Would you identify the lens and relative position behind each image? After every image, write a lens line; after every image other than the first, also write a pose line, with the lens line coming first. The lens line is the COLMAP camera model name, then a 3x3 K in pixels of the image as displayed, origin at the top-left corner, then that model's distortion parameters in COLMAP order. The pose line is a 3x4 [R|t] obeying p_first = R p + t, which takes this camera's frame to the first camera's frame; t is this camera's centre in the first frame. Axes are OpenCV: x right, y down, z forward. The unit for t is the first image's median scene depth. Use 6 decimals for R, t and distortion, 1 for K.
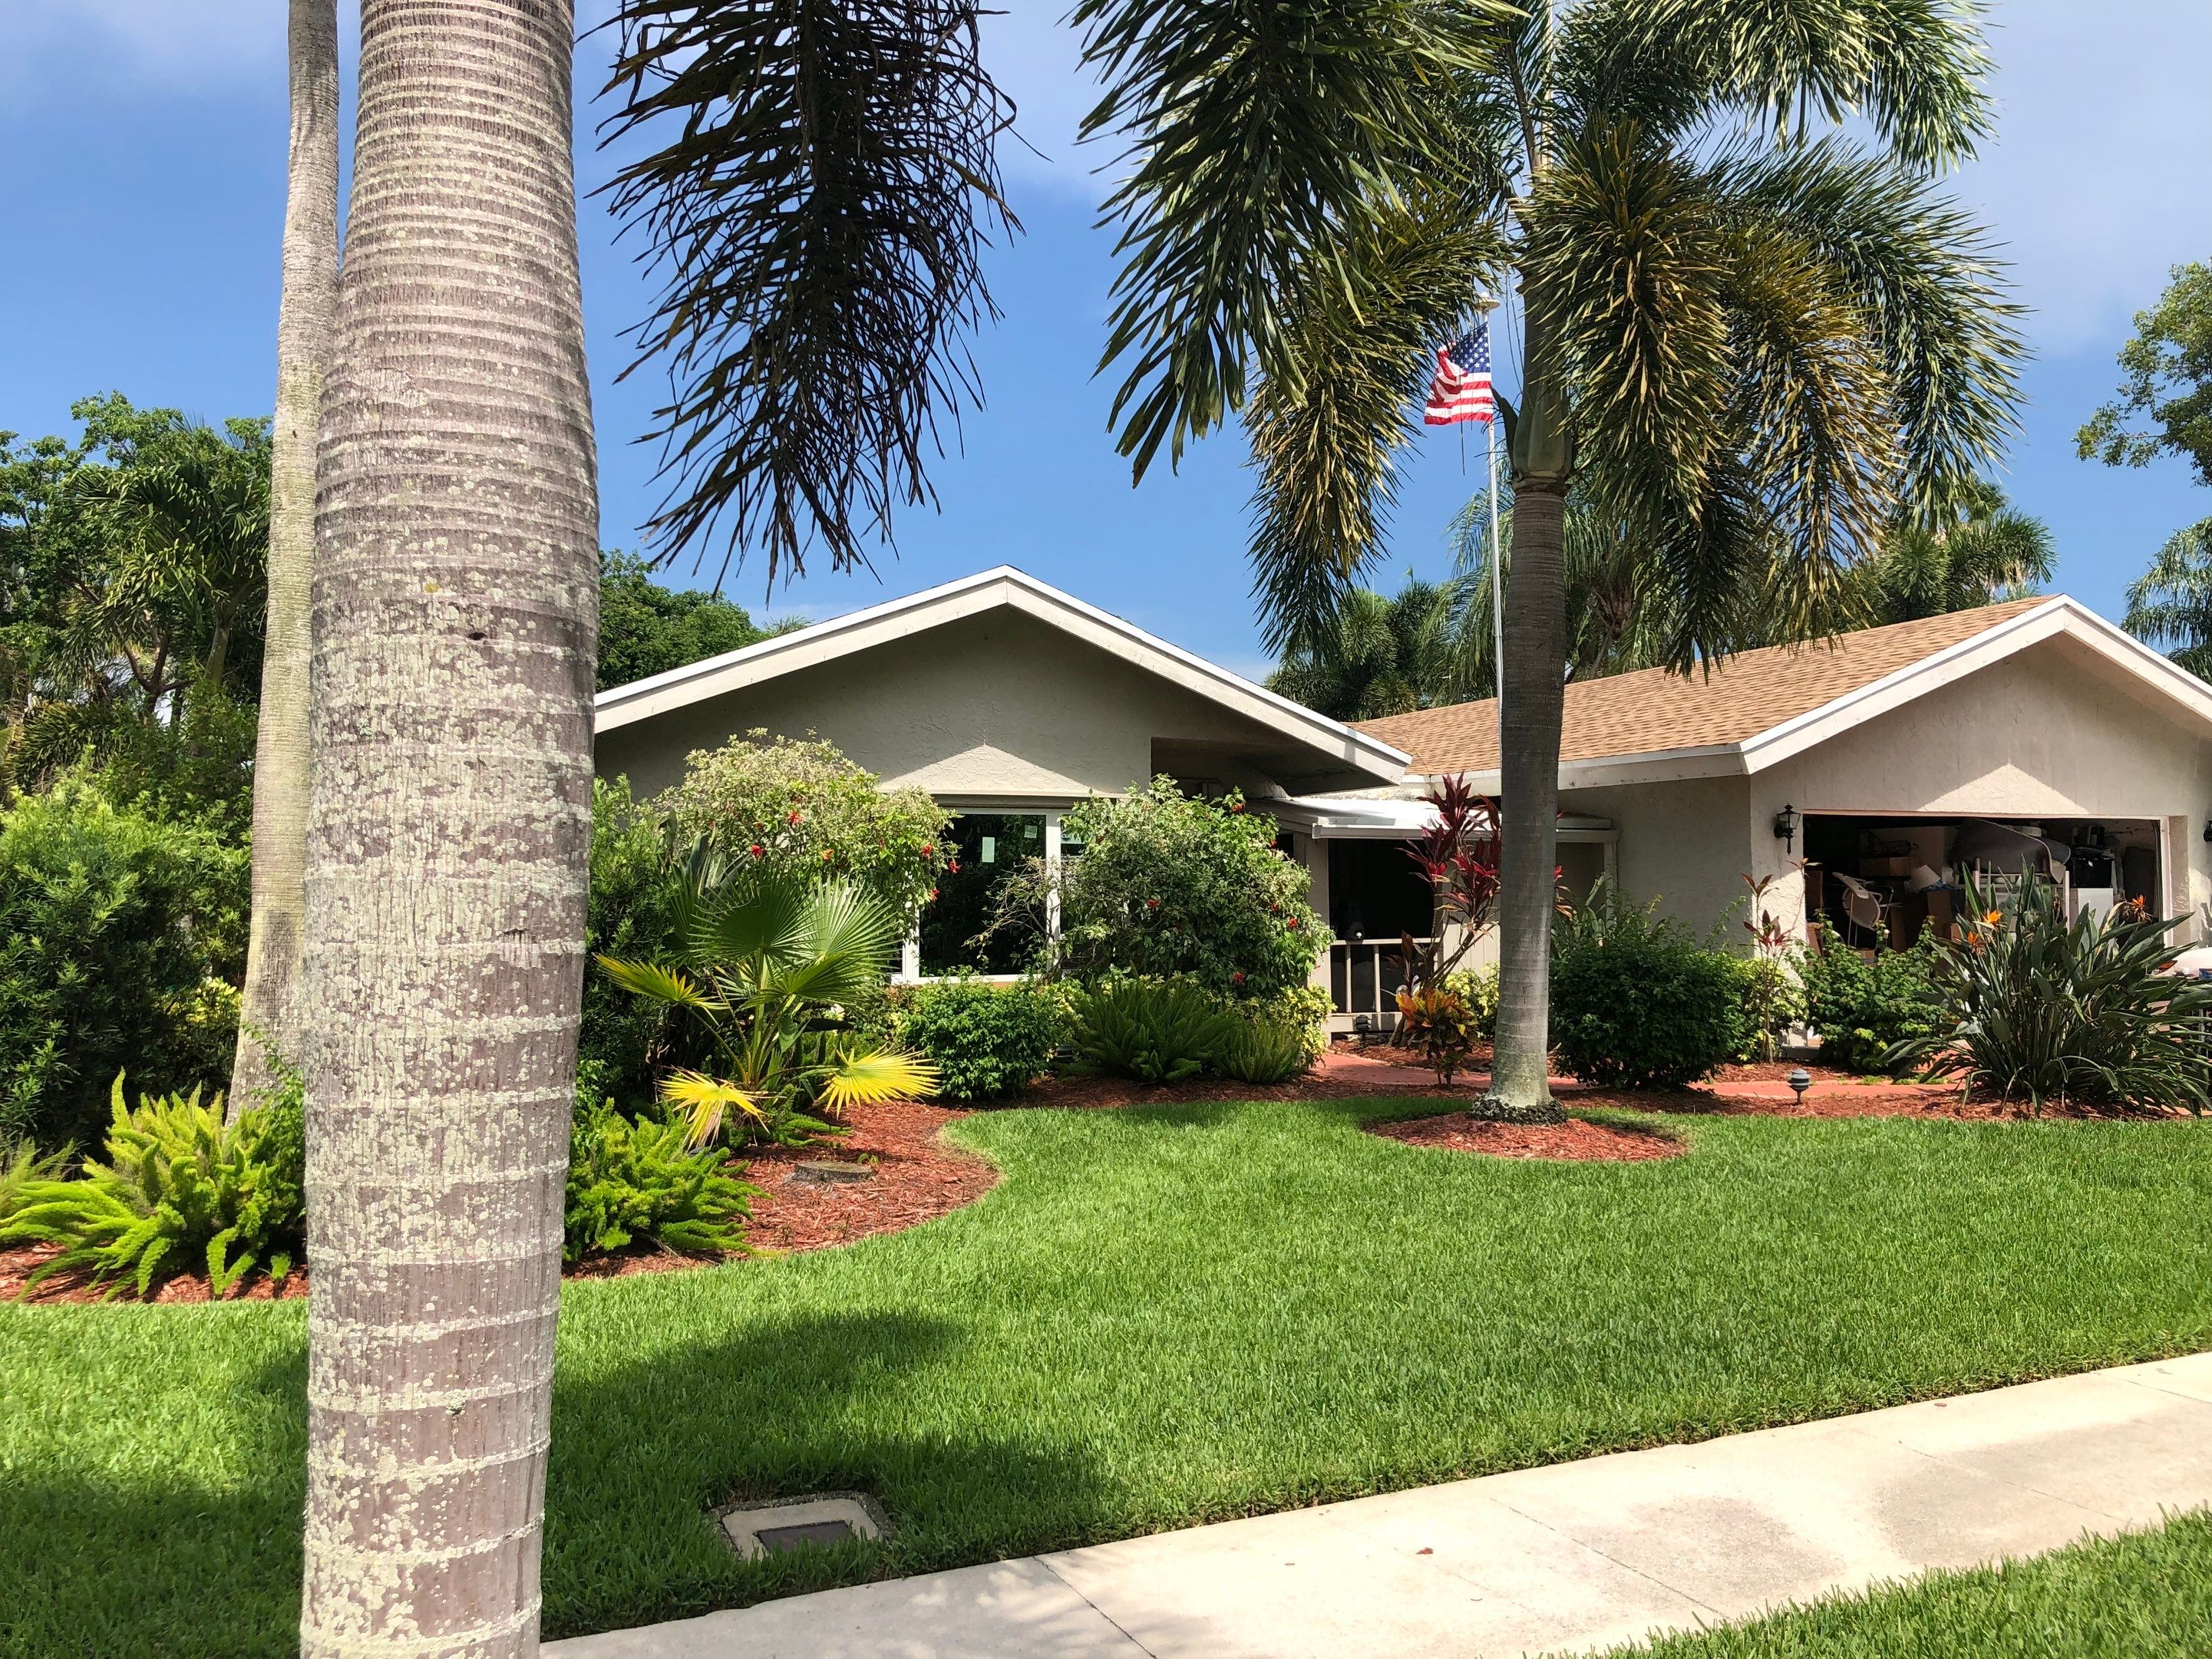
lens RADIAL K [[1766.0, 0, 1122.5], [0, 1766.0, 825.9], [0, 0, 1]] dist [0.031366, -0.034512]
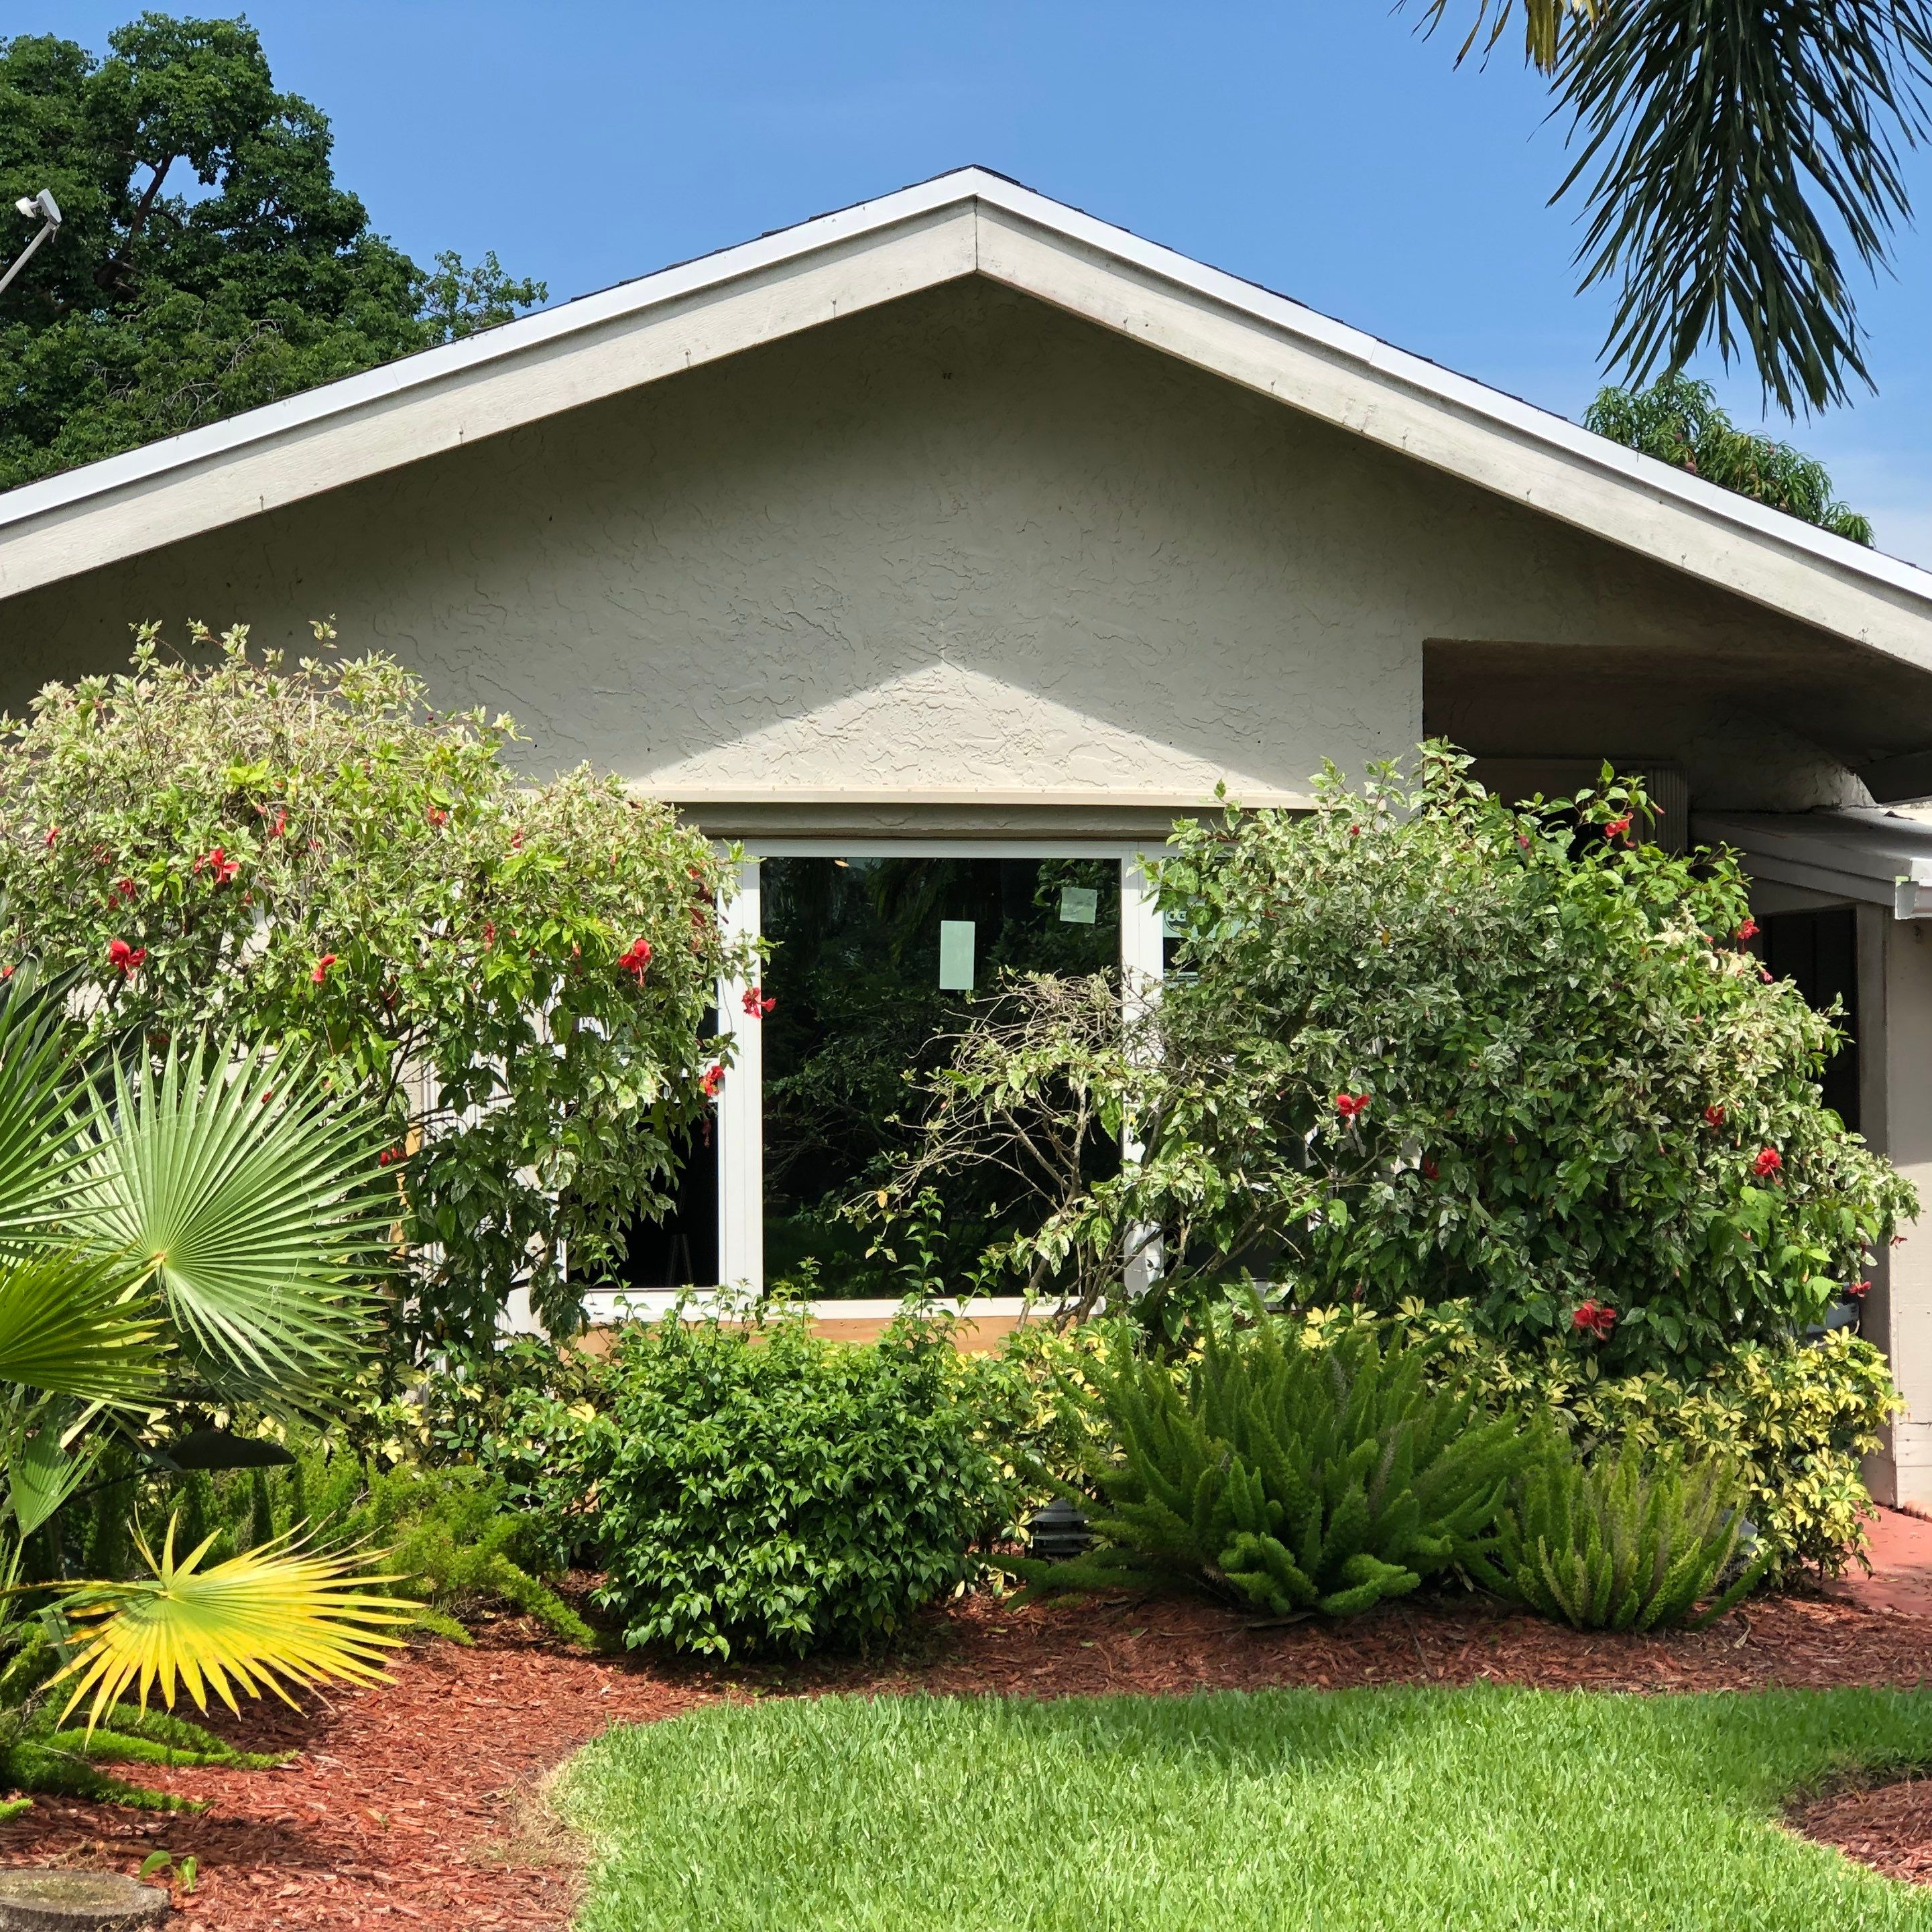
lens RADIAL K [[4094.7, 0, 986.8], [0, 4094.7, 1002.8], [0, 0, 1]] dist [-0.016925, 0.000000]
pose [[0.977881, -0.002041, -0.209153, 0.118756], [0.006940, 0.999718, 0.022692, 0.004661], [0.209048, -0.023641, 0.977620, 0.187903]]
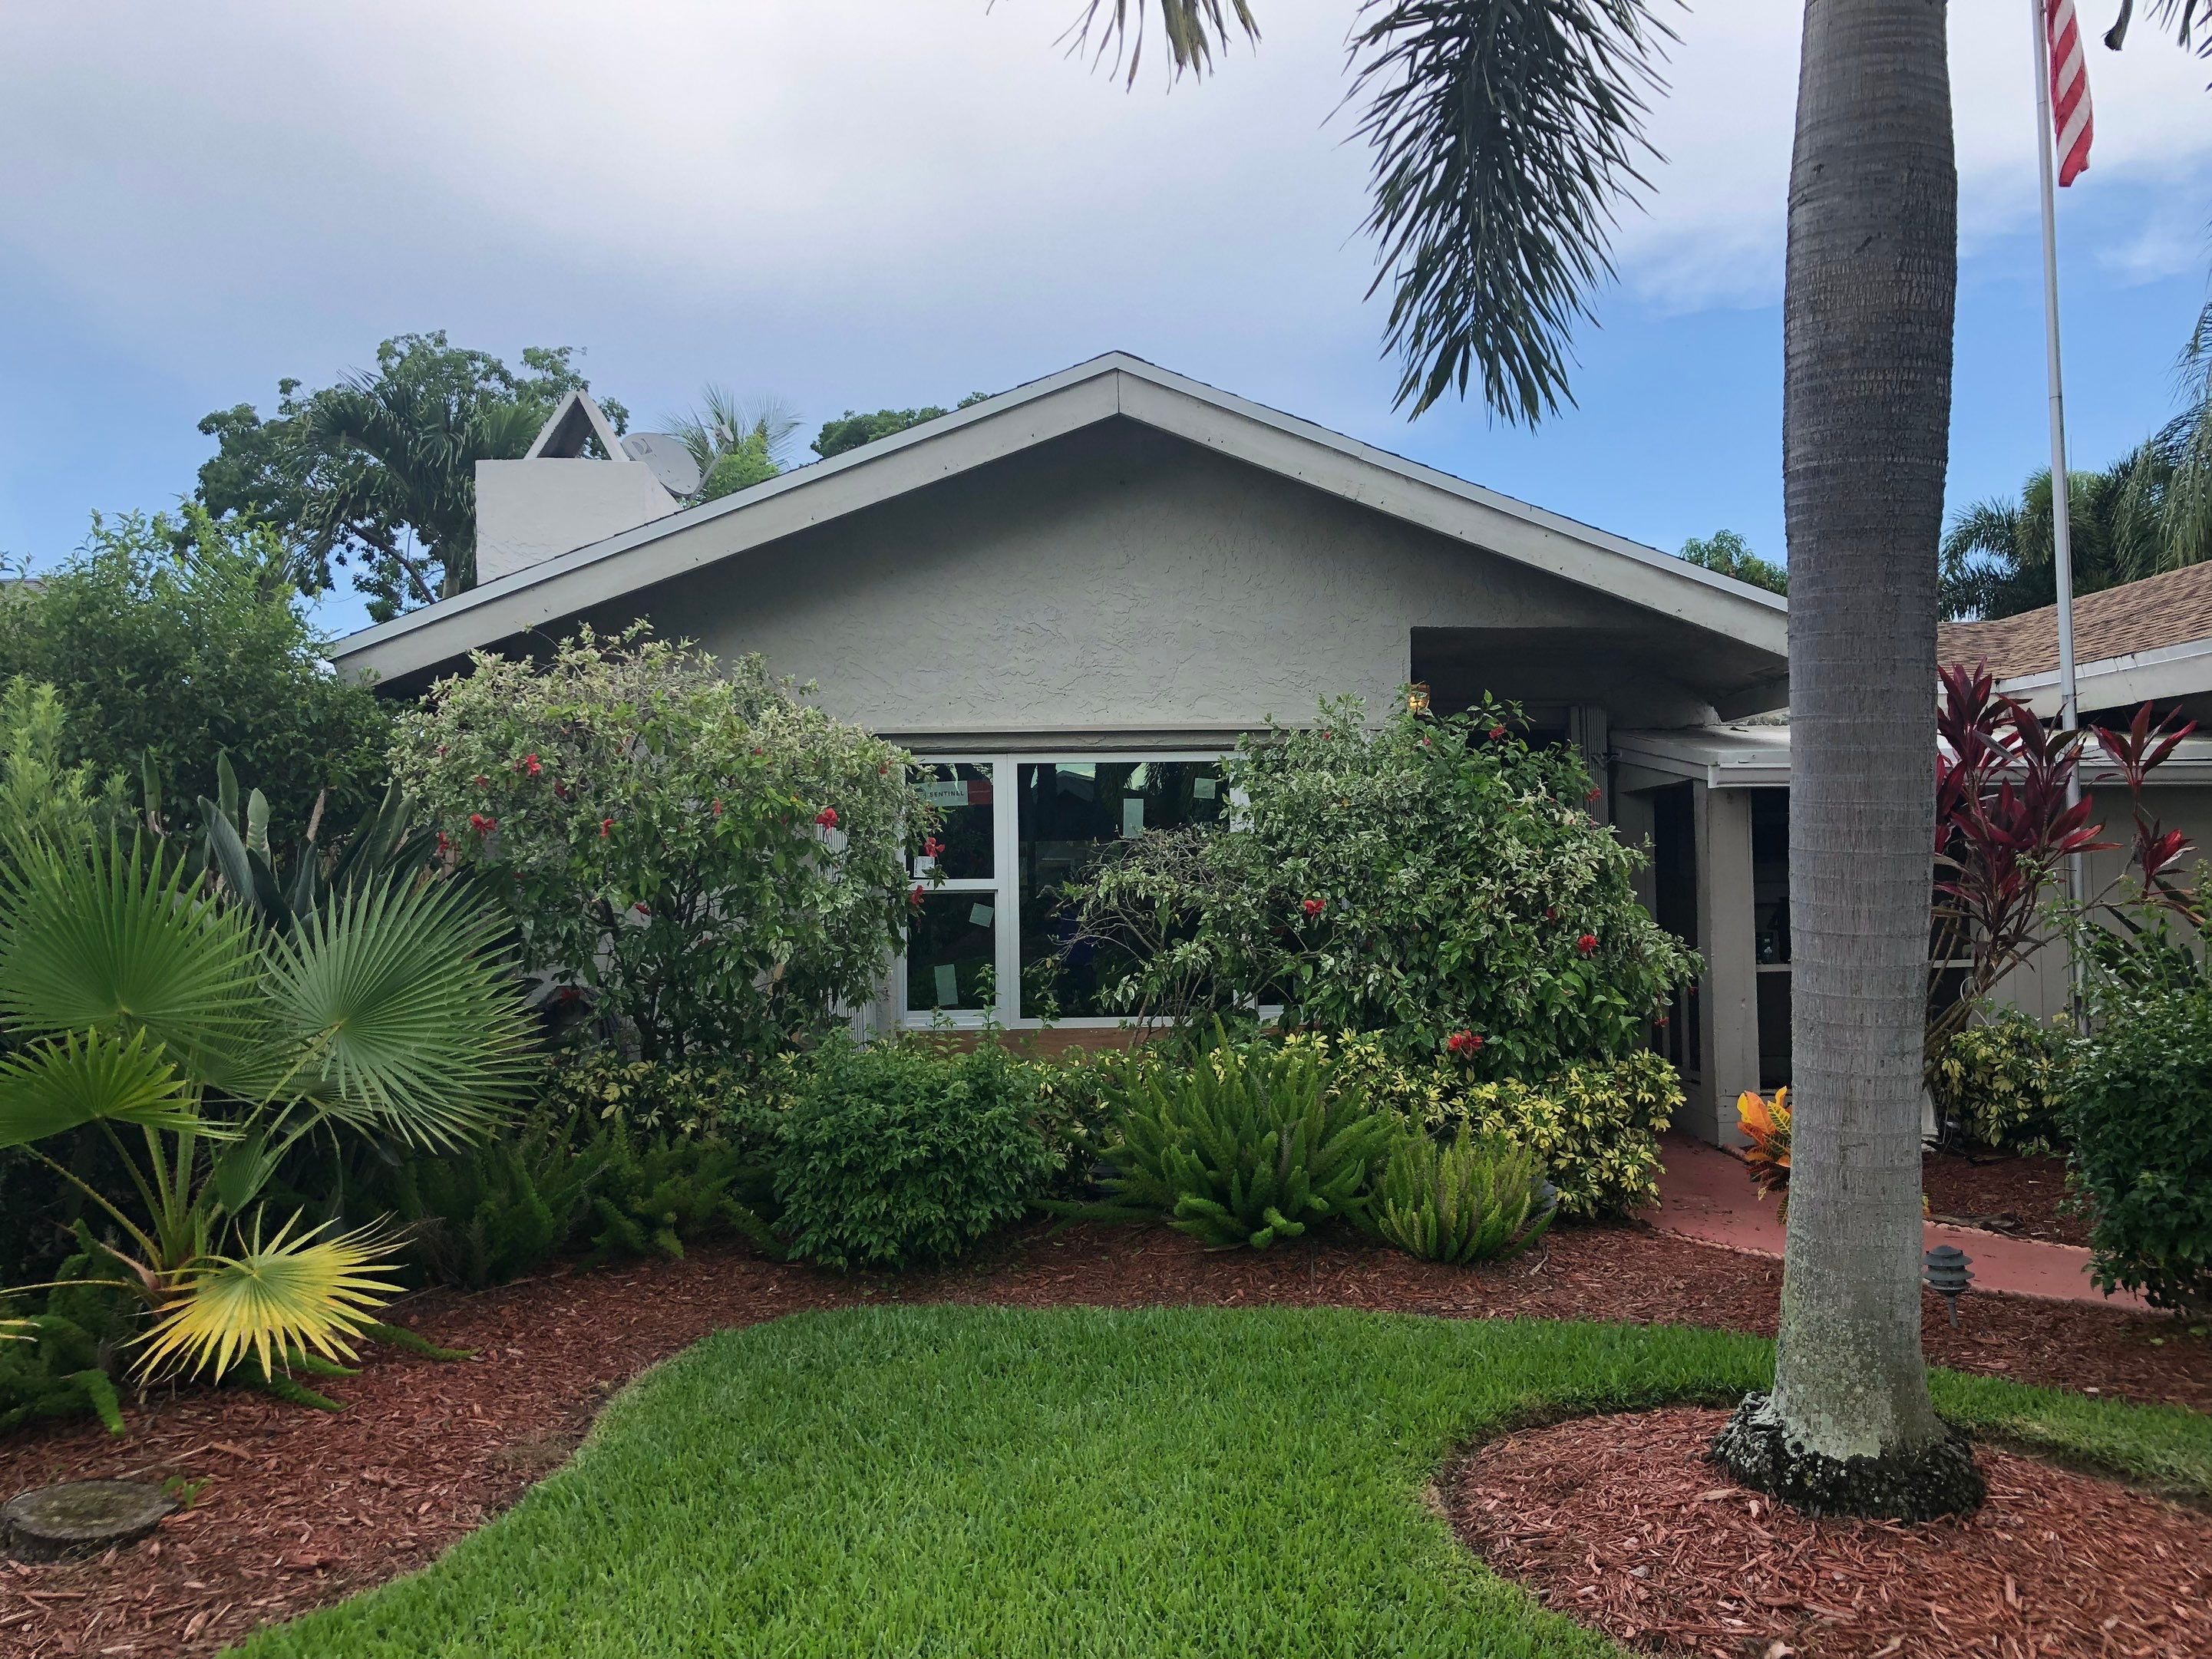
lens RADIAL K [[1766.0, 0, 1141.6], [0, 1766.0, 829.5], [0, 0, 1]] dist [0.031366, -0.034512]
pose [[0.923721, -0.016965, -0.382690, 0.185064], [0.022634, 0.999691, 0.010317, 0.012151], [0.382397, -0.018192, 0.923819, 0.462821]]
